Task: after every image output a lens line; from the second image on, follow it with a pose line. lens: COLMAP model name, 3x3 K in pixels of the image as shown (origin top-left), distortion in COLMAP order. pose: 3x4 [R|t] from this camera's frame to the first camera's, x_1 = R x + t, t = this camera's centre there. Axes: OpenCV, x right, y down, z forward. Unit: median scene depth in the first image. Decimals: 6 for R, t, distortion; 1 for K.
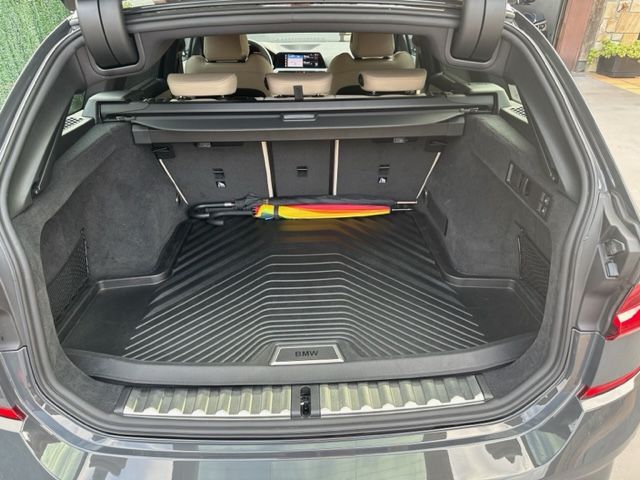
lens RADIAL K [[455.2, 0, 321.5], [0, 455.2, 240.9], [0, 0, 1]] dist [0.003410, -0.008589]
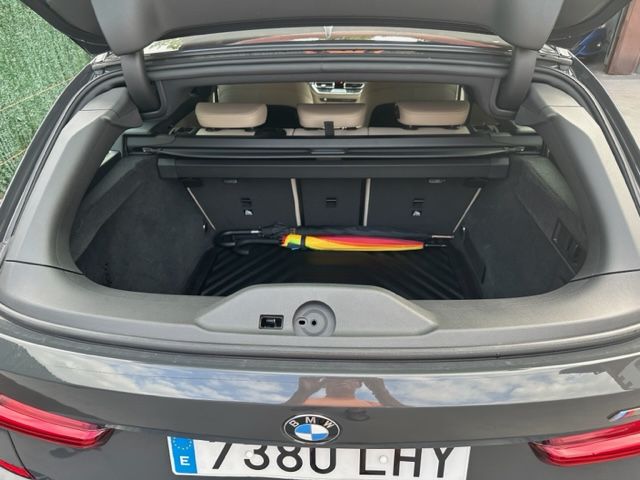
lens RADIAL K [[454.4, 0, 318.6], [0, 454.4, 239.4], [0, 0, 1]] dist [-0.000670, -0.000535]
pose [[0.995769, 0.038933, -0.083231, 0.013910], [-0.036698, 0.998928, 0.028227, -0.110609], [0.084240, -0.025053, 0.996130, 0.048414]]
